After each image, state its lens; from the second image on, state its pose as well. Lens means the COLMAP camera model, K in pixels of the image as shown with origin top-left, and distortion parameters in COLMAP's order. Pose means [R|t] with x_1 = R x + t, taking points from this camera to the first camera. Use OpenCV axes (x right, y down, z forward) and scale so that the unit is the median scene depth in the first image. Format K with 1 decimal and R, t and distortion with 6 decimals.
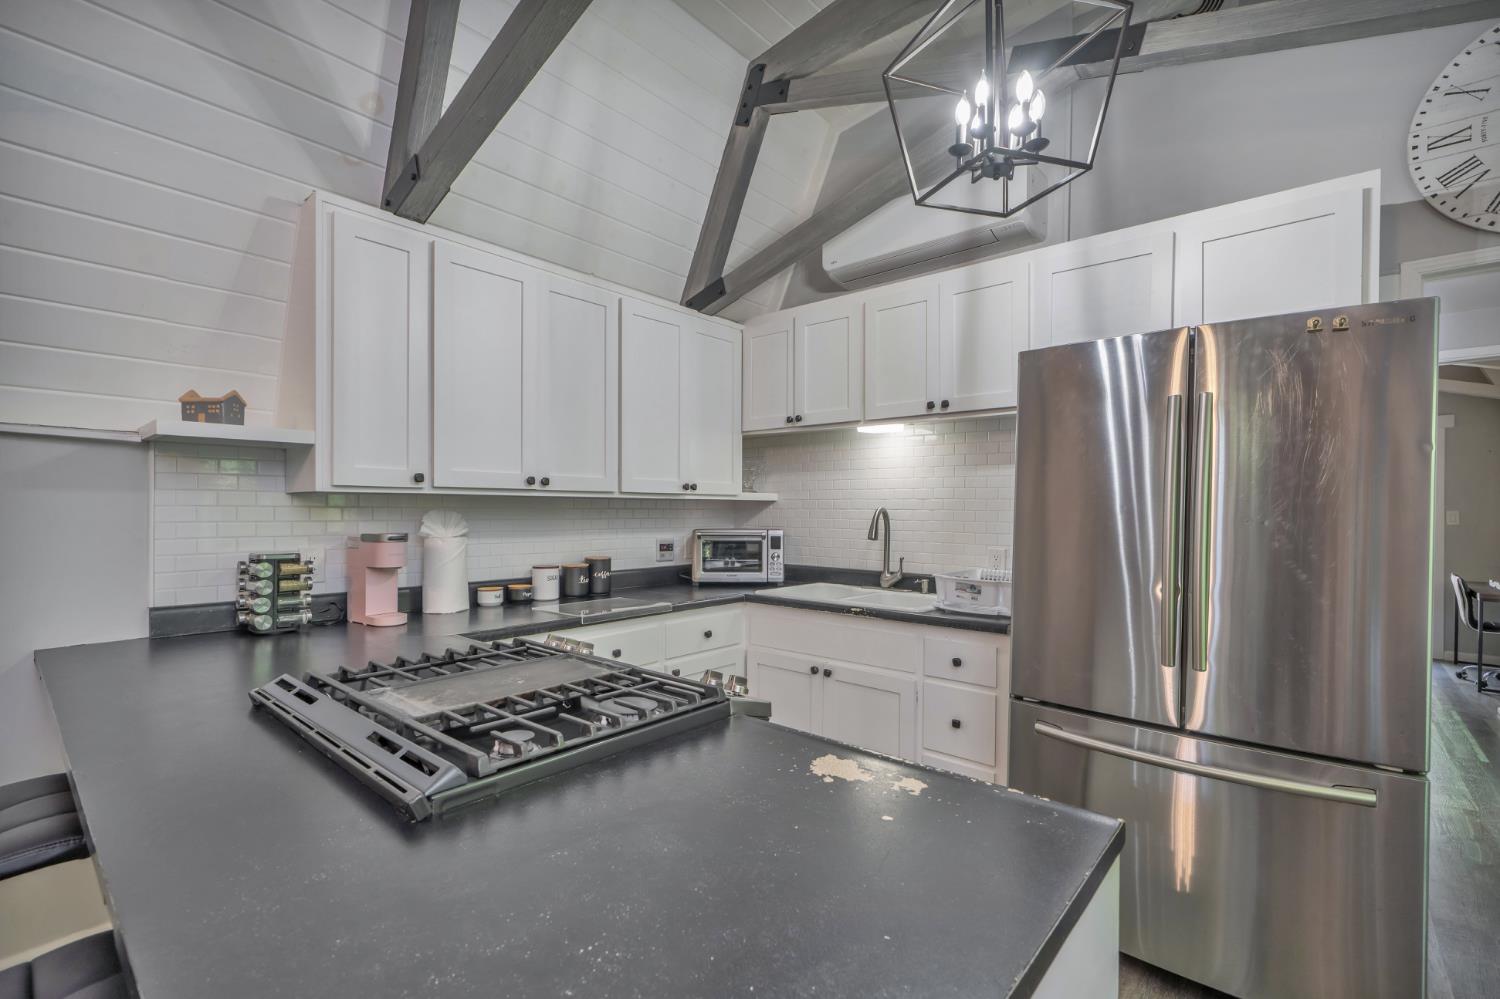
lens RADIAL K [[663.6, 0, 751.8], [0, 663.6, 510.6], [0, 0, 1]] dist [-0.003411, 0.001729]
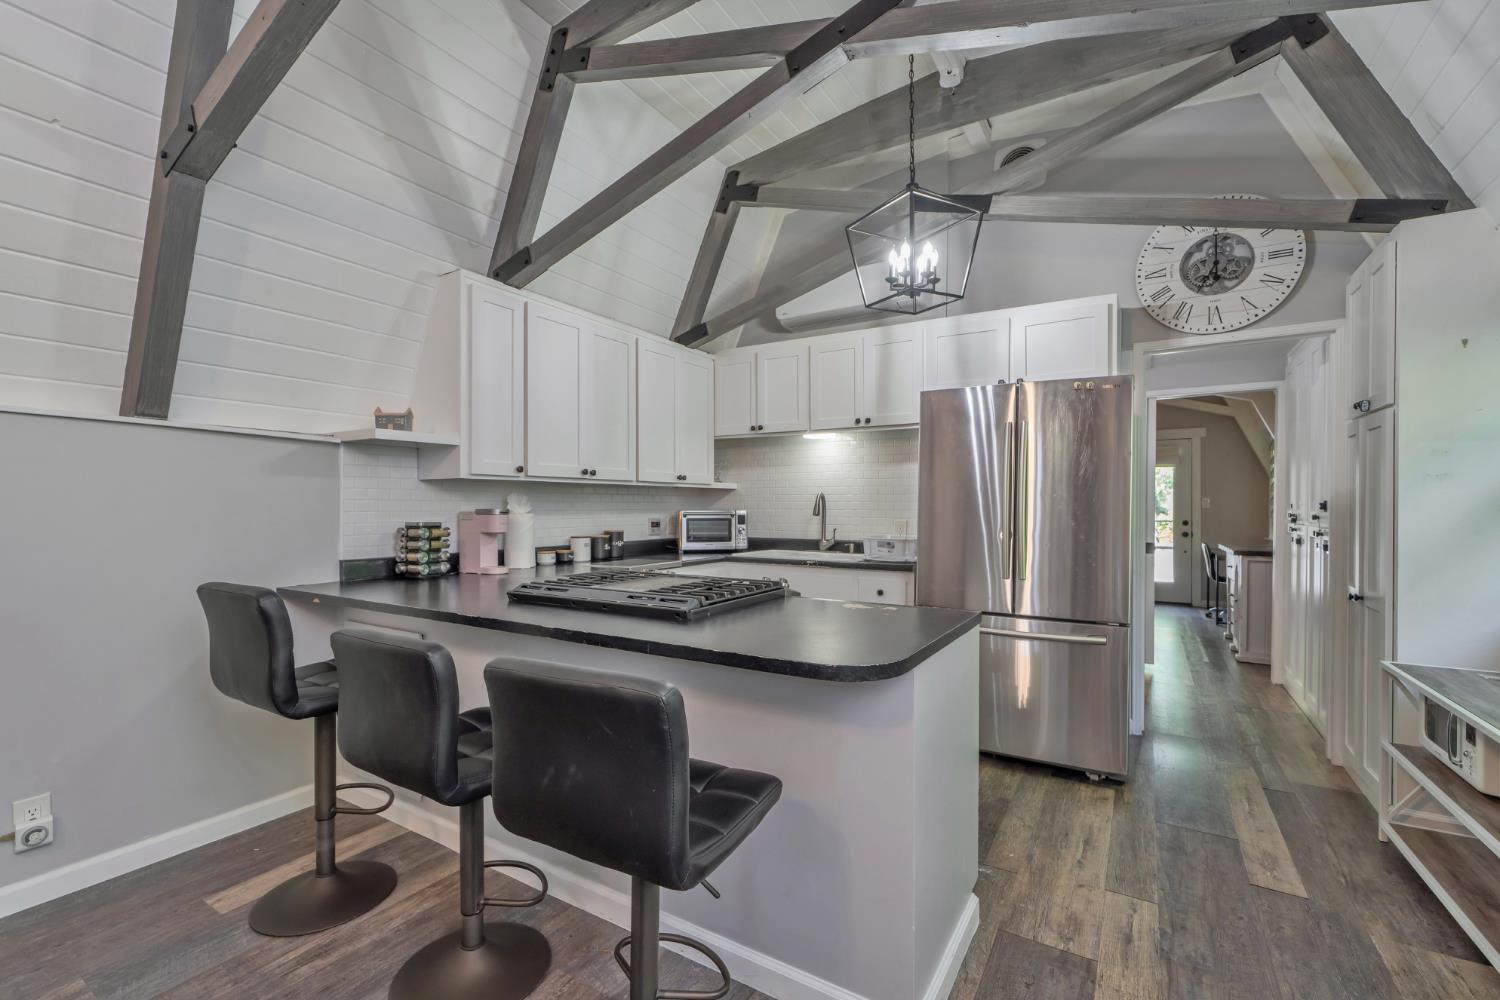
lens RADIAL K [[663.6, 0, 745.8], [0, 663.6, 502.8], [0, 0, 1]] dist [-0.003411, 0.001729]
pose [[0.986245, -0.004707, 0.165225, -0.248603], [0.005925, 0.999959, -0.006876, 0.033315], [-0.165186, 0.007761, 0.986232, -0.453396]]
